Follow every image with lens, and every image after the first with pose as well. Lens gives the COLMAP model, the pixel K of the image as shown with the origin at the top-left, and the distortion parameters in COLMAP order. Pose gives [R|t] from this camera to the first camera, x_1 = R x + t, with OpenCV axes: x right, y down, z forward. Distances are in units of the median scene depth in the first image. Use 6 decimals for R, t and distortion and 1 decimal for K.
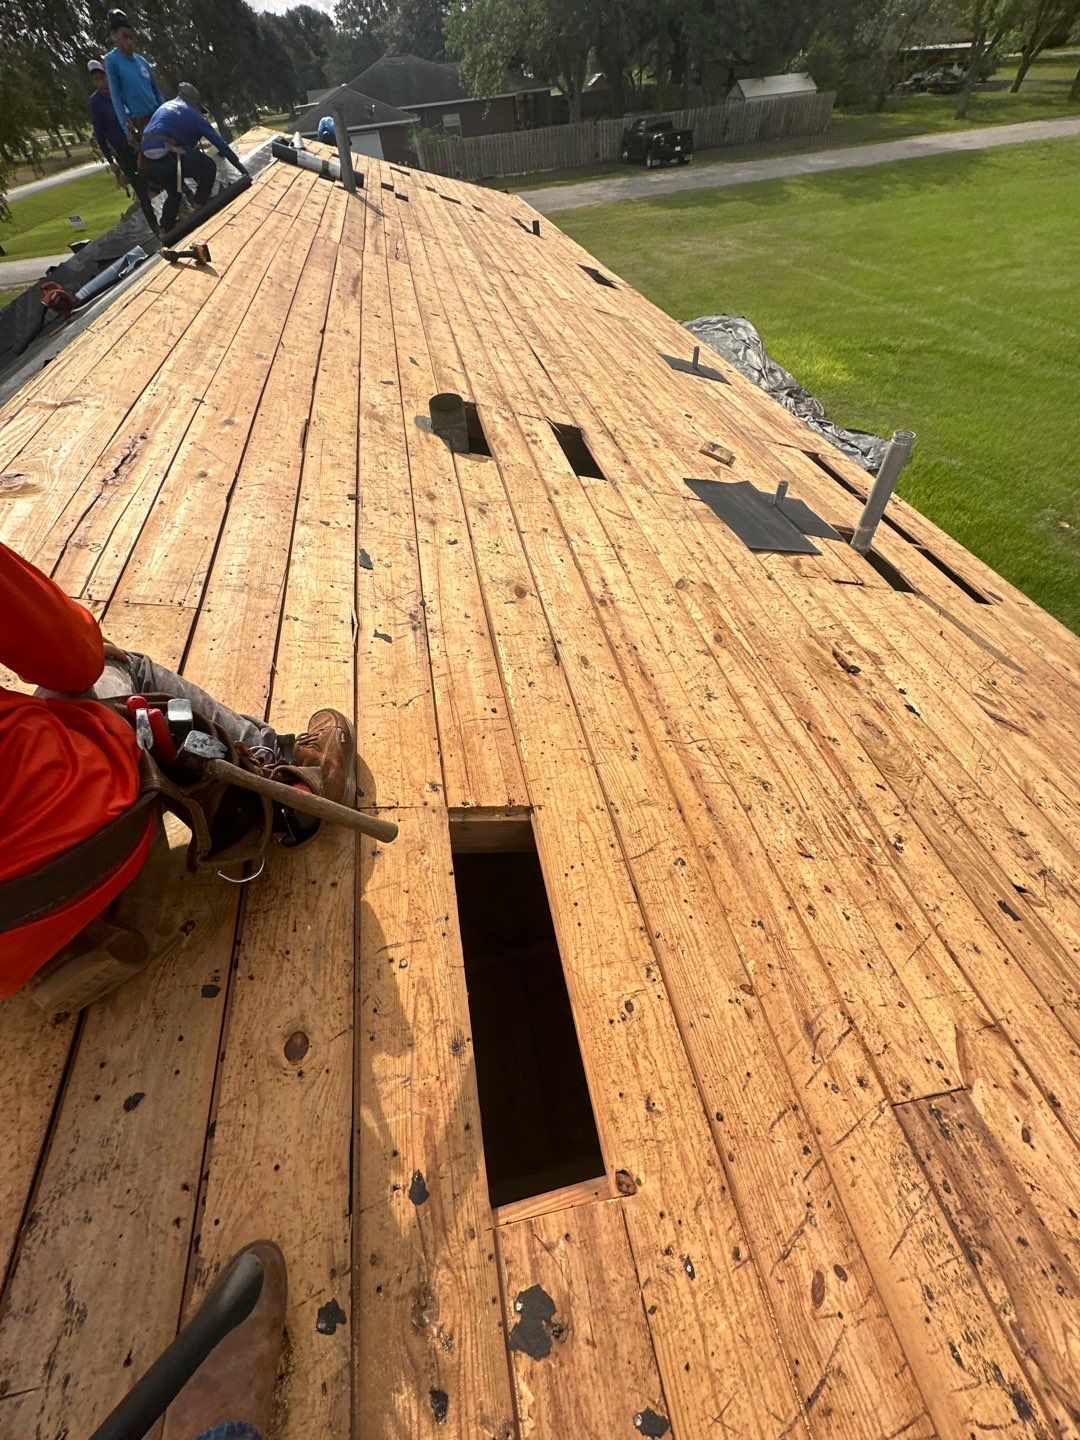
lens RADIAL K [[572.0, 0, 540.7], [0, 572.0, 720.2], [0, 0, 1]] dist [-0.000825, -0.000219]
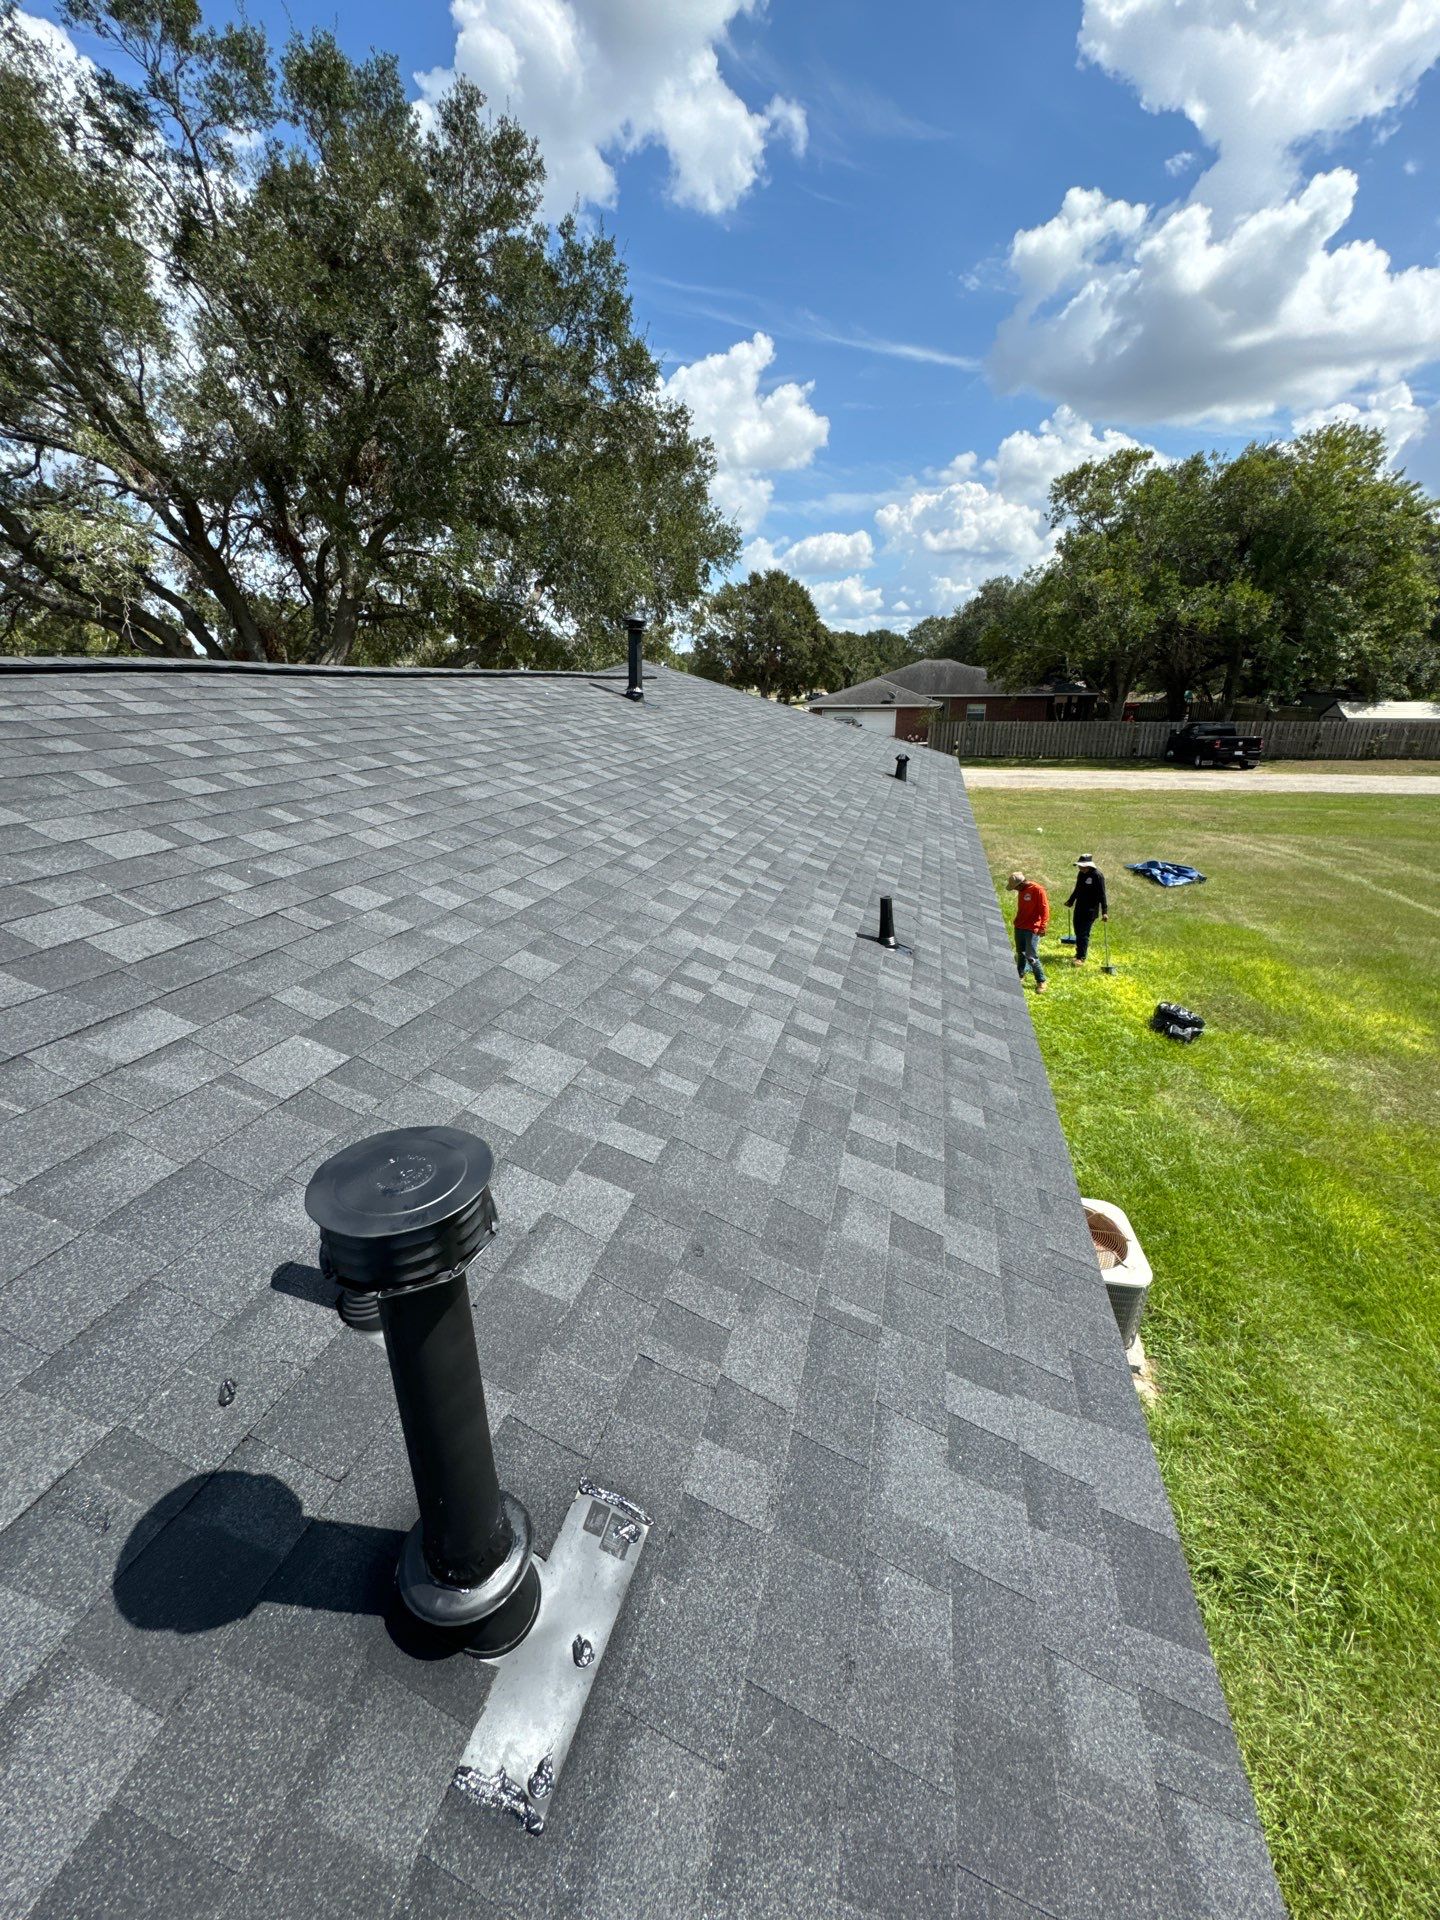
lens RADIAL K [[767.0, 0, 724.4], [0, 767.0, 956.1], [0, 0, 1]] dist [-0.003445, -0.000651]
pose [[0.897110, 0.208171, -0.389692, 0.087625], [-0.369279, 0.837528, -0.402715, -0.058964], [0.242544, 0.505184, 0.828228, 0.080530]]
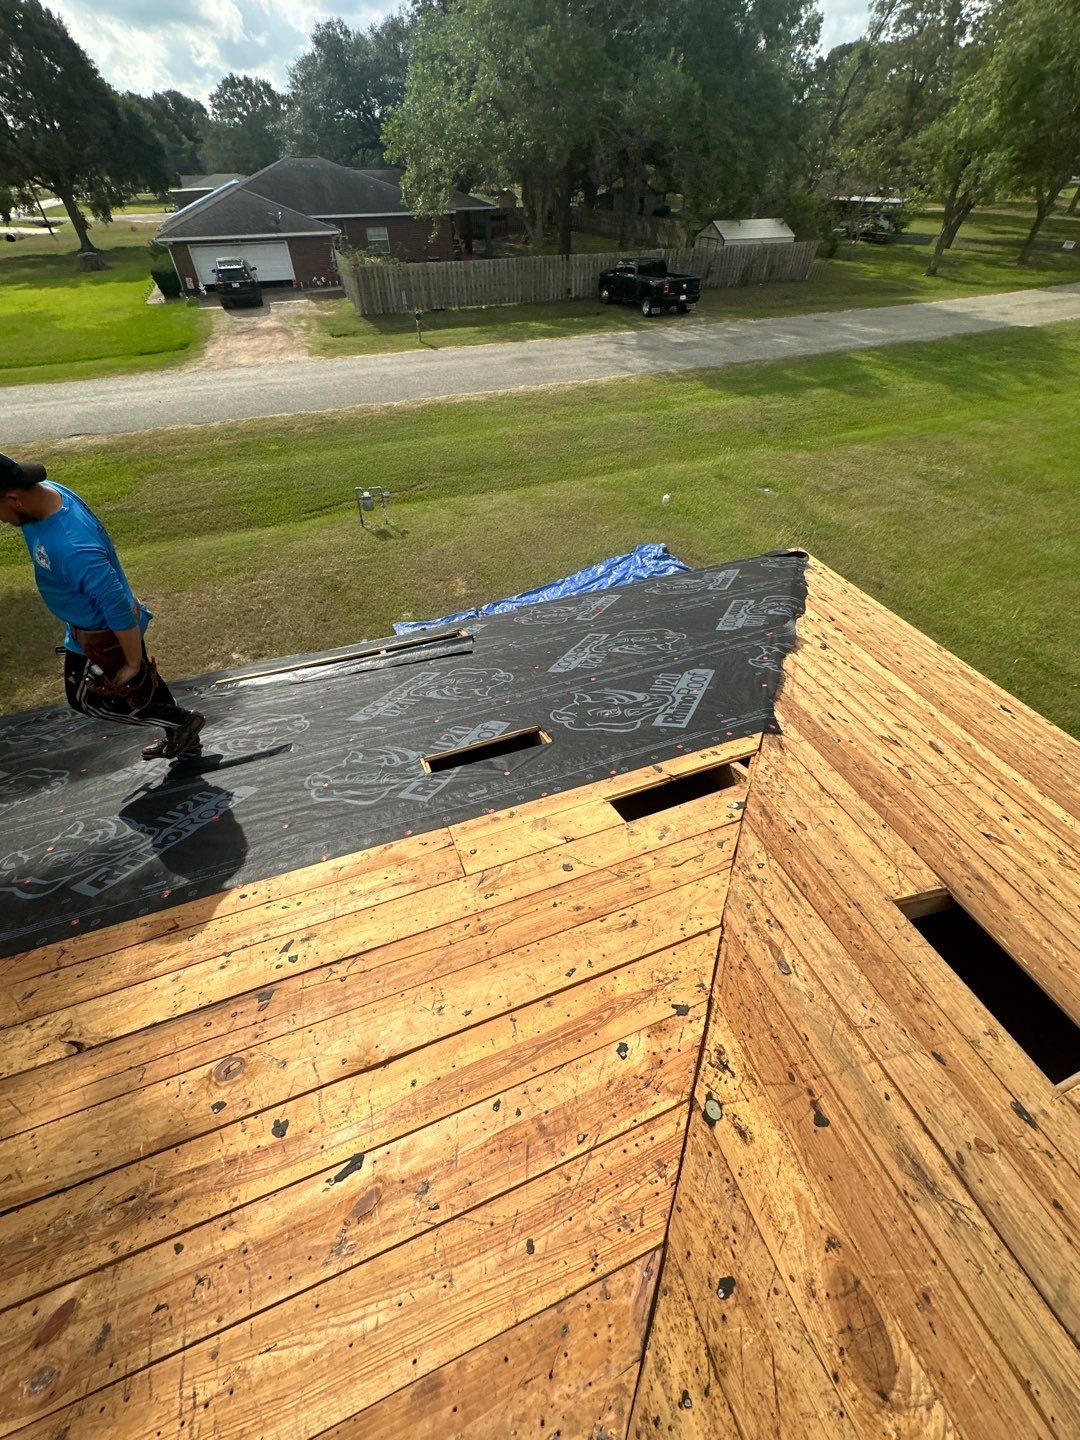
lens RADIAL K [[576.5, 0, 543.1], [0, 576.5, 718.4], [0, 0, 1]] dist [-0.001251, -0.000039]
pose [[0.984247, -0.063210, 0.165115, -0.174641], [0.078632, 0.992959, -0.088595, -0.440523], [-0.158353, 0.100182, 0.982287, 0.358381]]
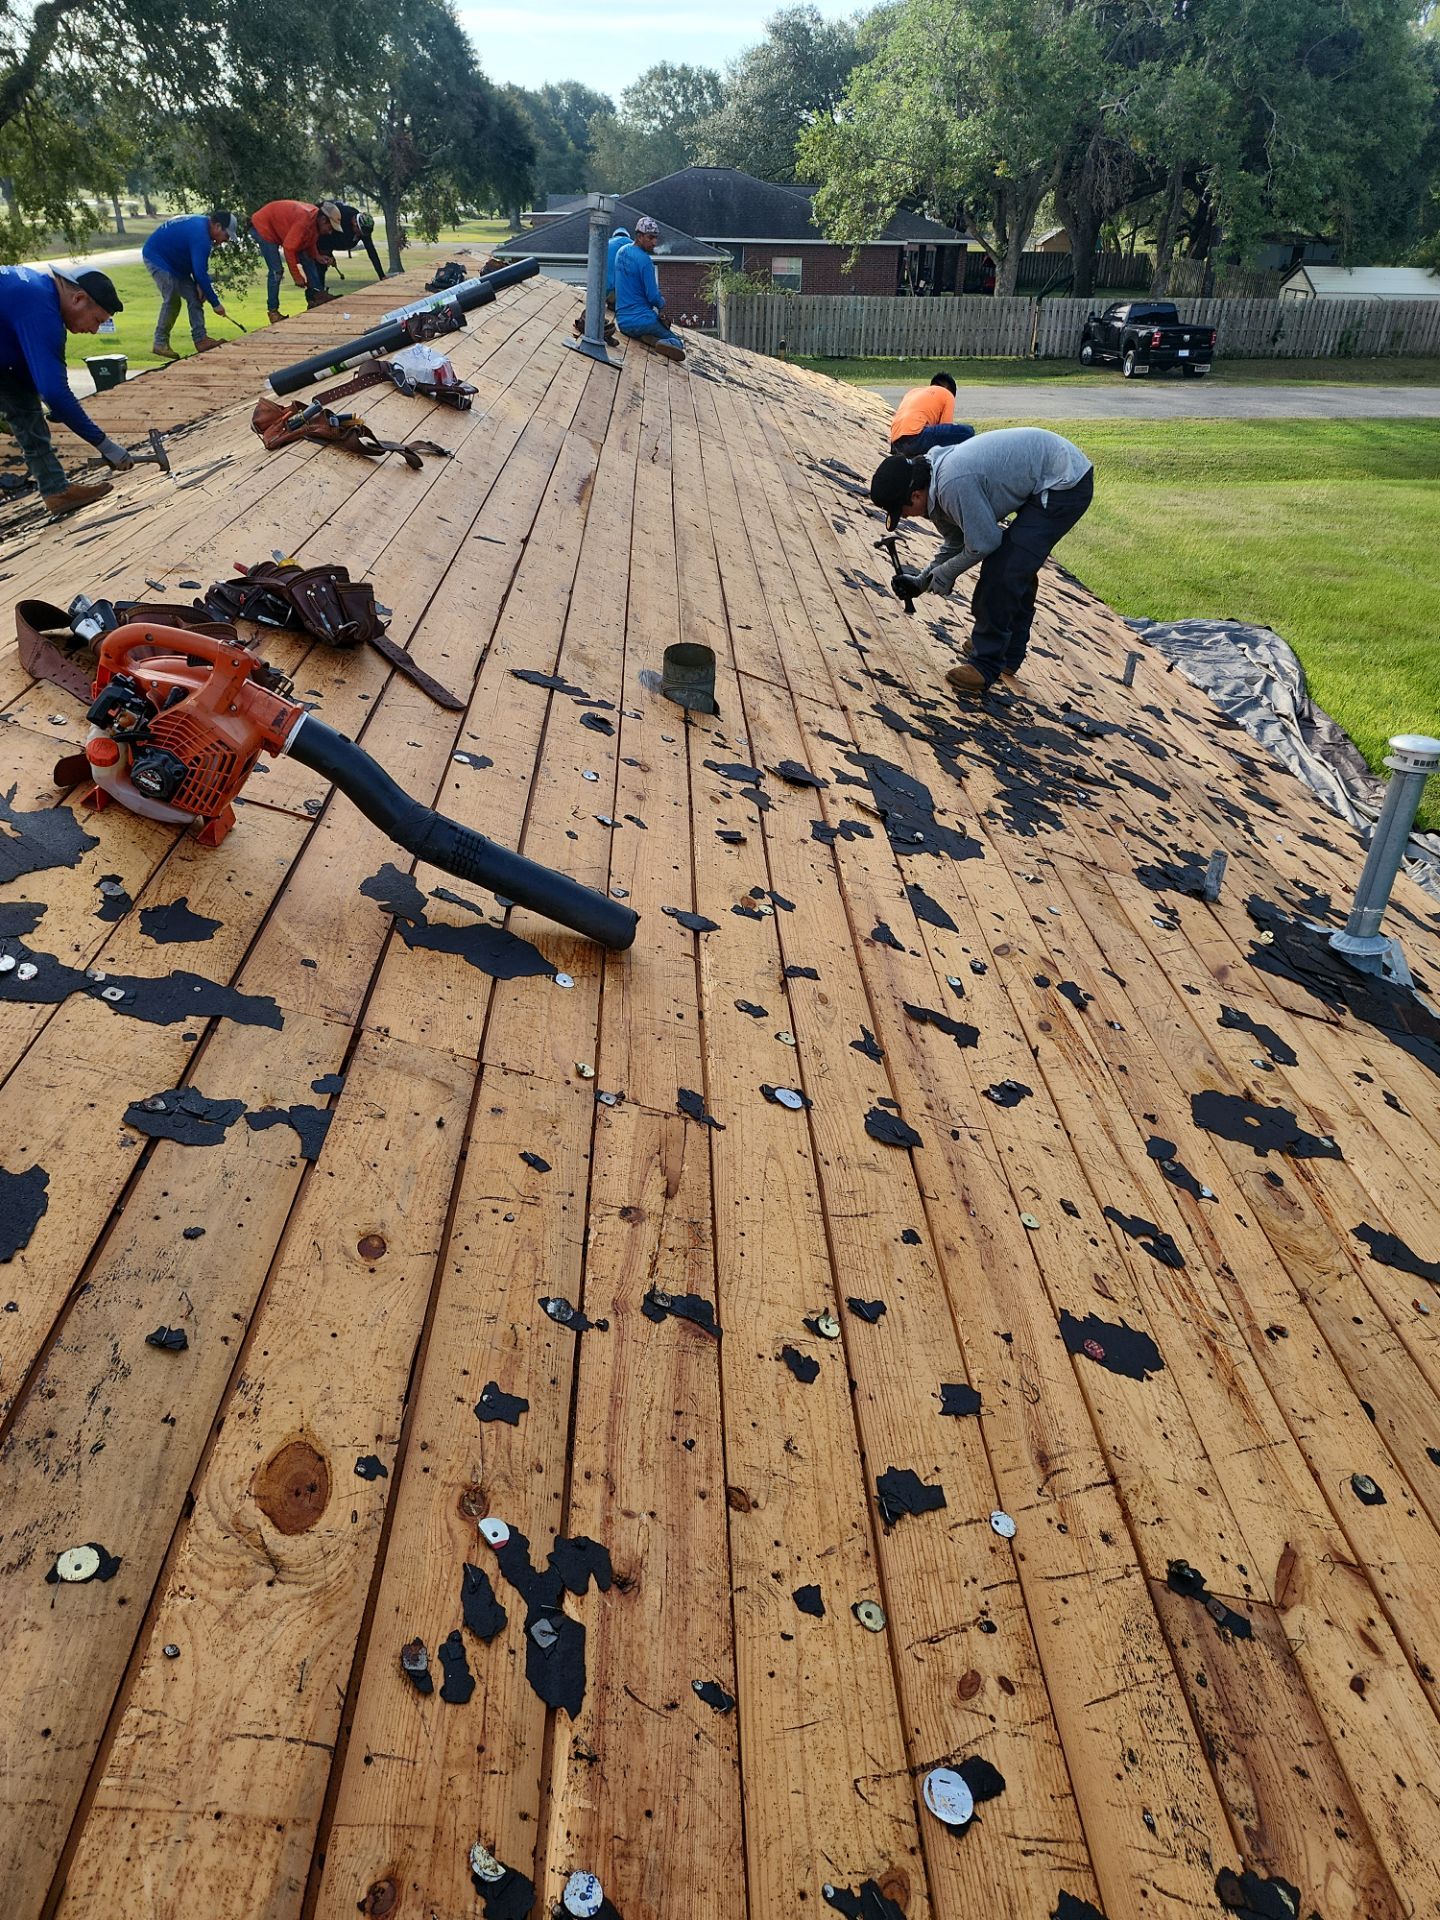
lens RADIAL K [[1285.4, 0, 734.5], [0, 1285.4, 965.2], [0, 0, 1]] dist [0.104570, -0.100768]
pose [[0.984601, 0.156383, -0.078130, 0.006231], [-0.173067, 0.935013, -0.309513, 0.025214], [0.024650, 0.318269, 0.947680, -0.032868]]
